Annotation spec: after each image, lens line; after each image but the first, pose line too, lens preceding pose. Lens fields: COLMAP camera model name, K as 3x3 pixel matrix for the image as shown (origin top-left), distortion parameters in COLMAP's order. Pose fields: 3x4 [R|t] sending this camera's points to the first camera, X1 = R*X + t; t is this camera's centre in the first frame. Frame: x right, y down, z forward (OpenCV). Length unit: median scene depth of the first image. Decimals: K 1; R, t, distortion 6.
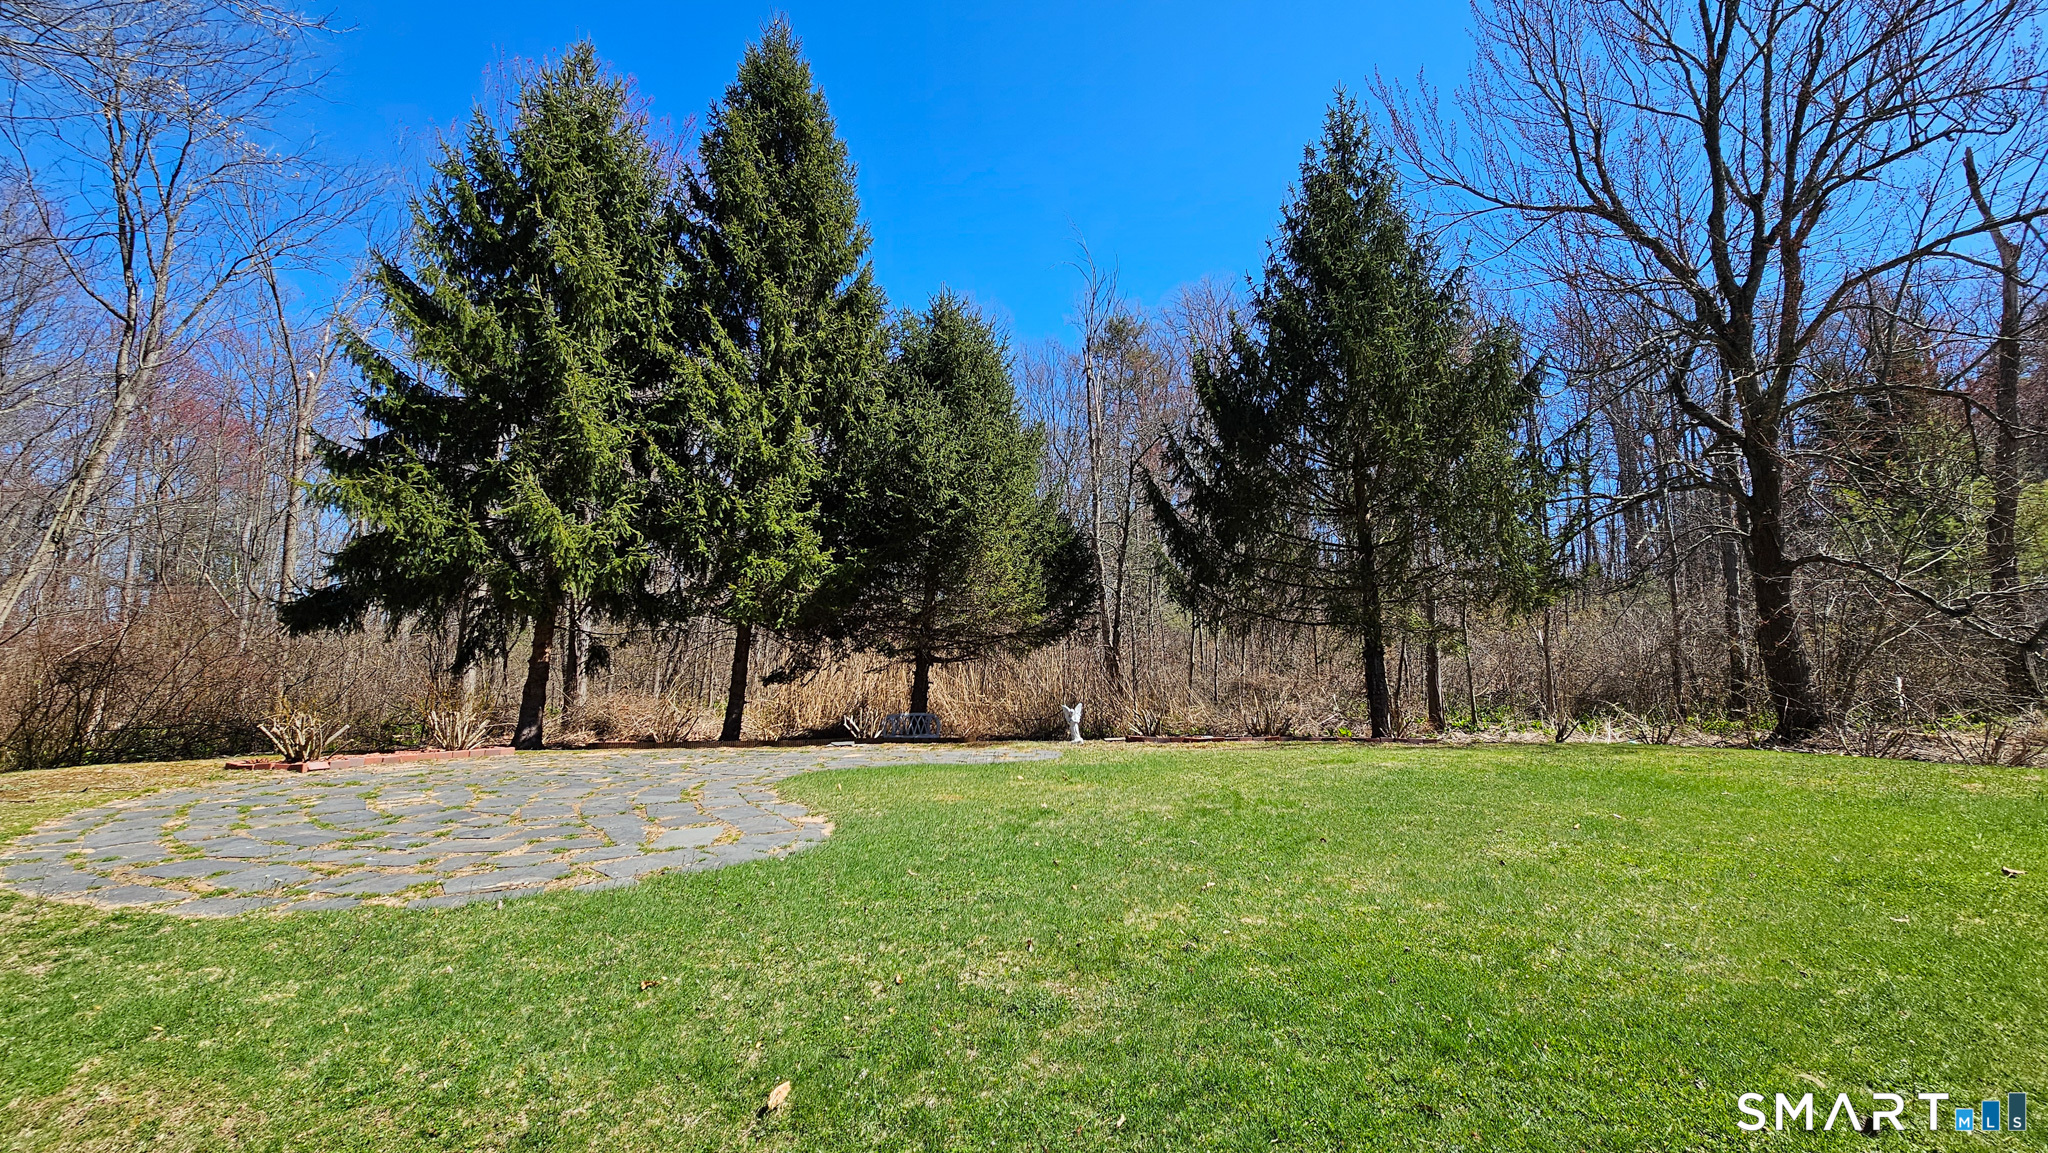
lens RADIAL K [[808.2, 0, 1036.0], [0, 808.2, 553.1], [0, 0, 1]] dist [-0.011819, 0.000028]
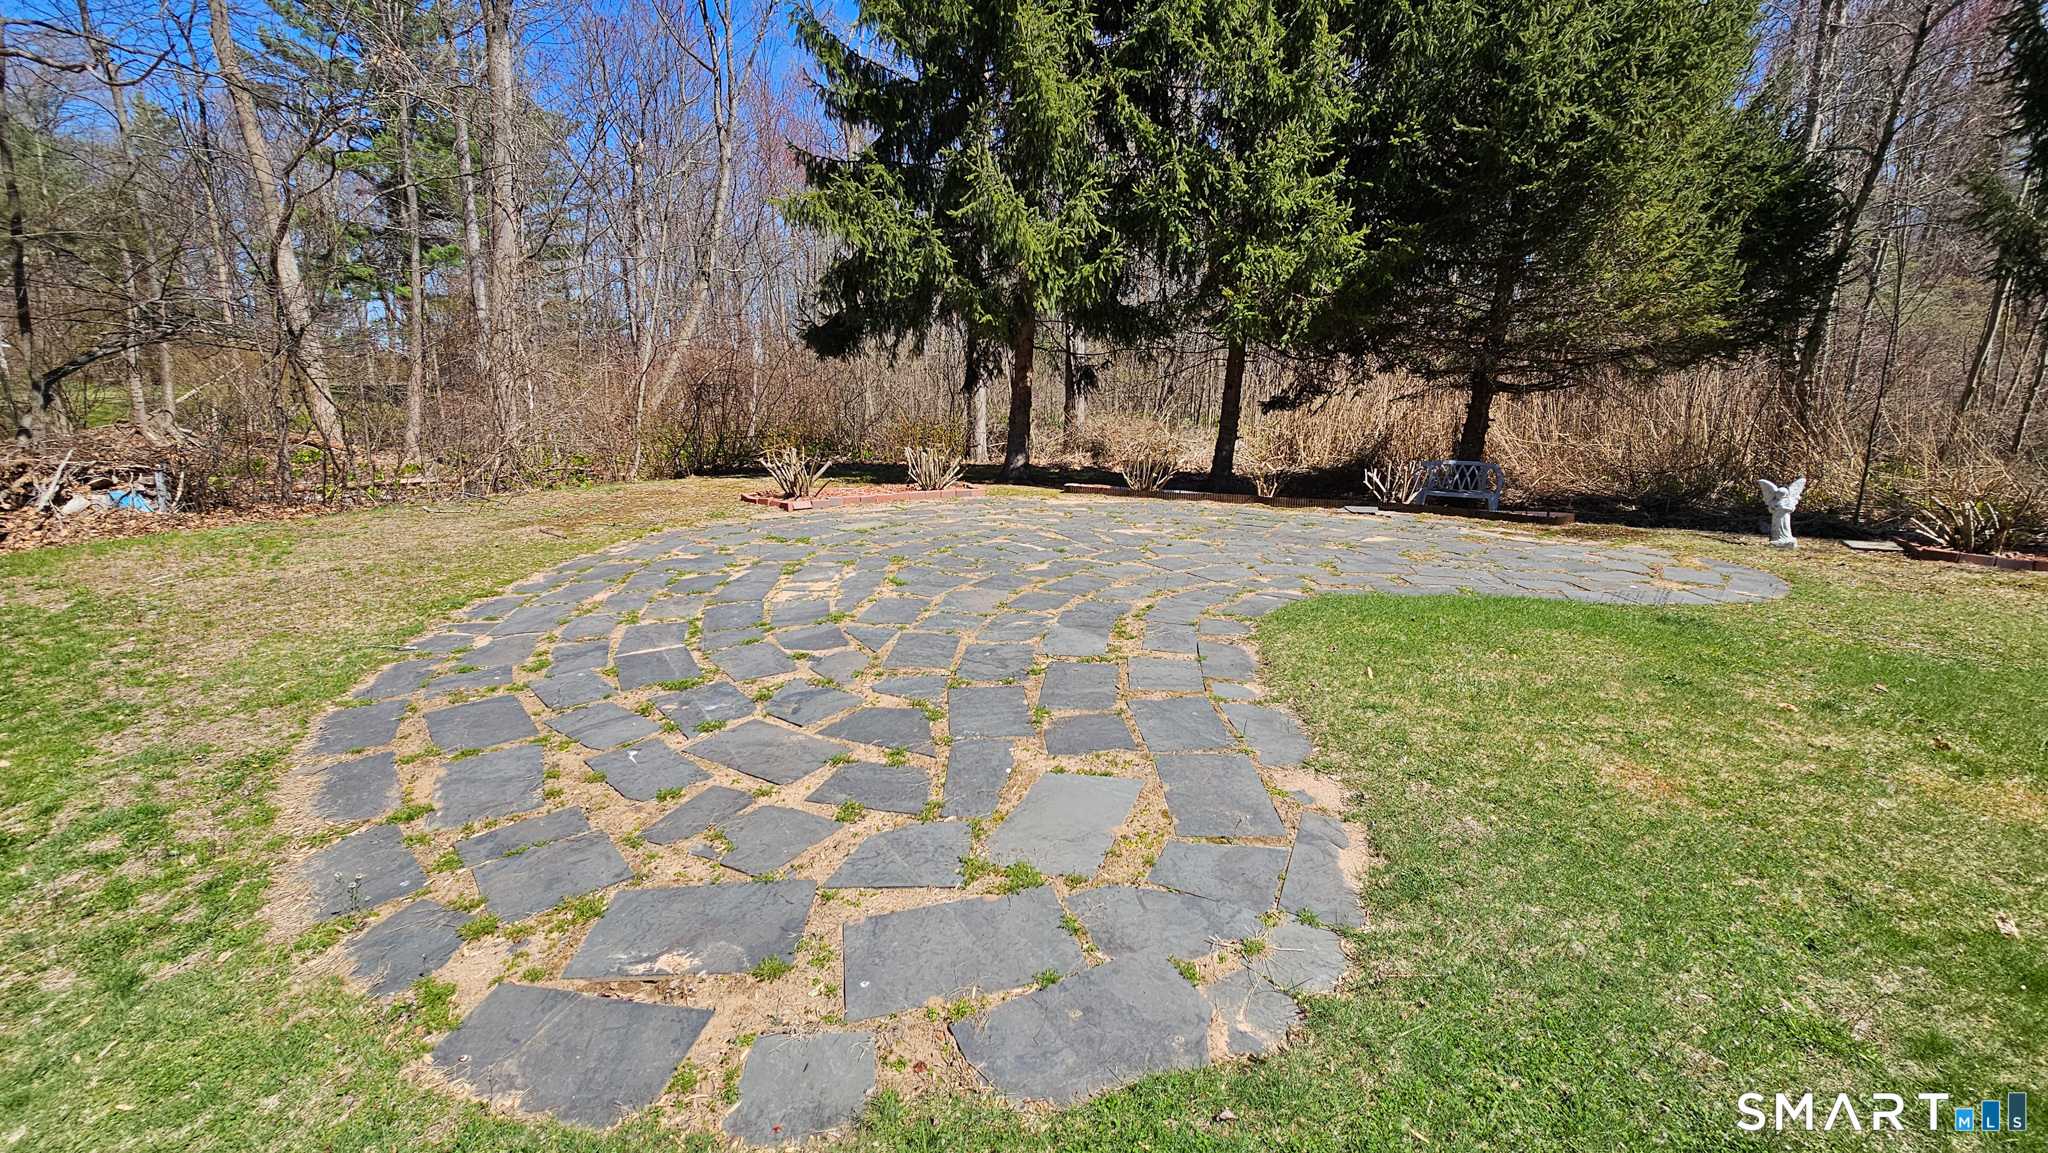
lens RADIAL K [[808.2, 0, 1036.0], [0, 808.2, 553.1], [0, 0, 1]] dist [-0.011819, 0.000028]
pose [[0.829552, 0.126024, -0.544024, -0.072389], [0.073586, 0.941038, 0.330201, 0.008483], [0.553560, -0.313952, 0.771366, 0.220819]]
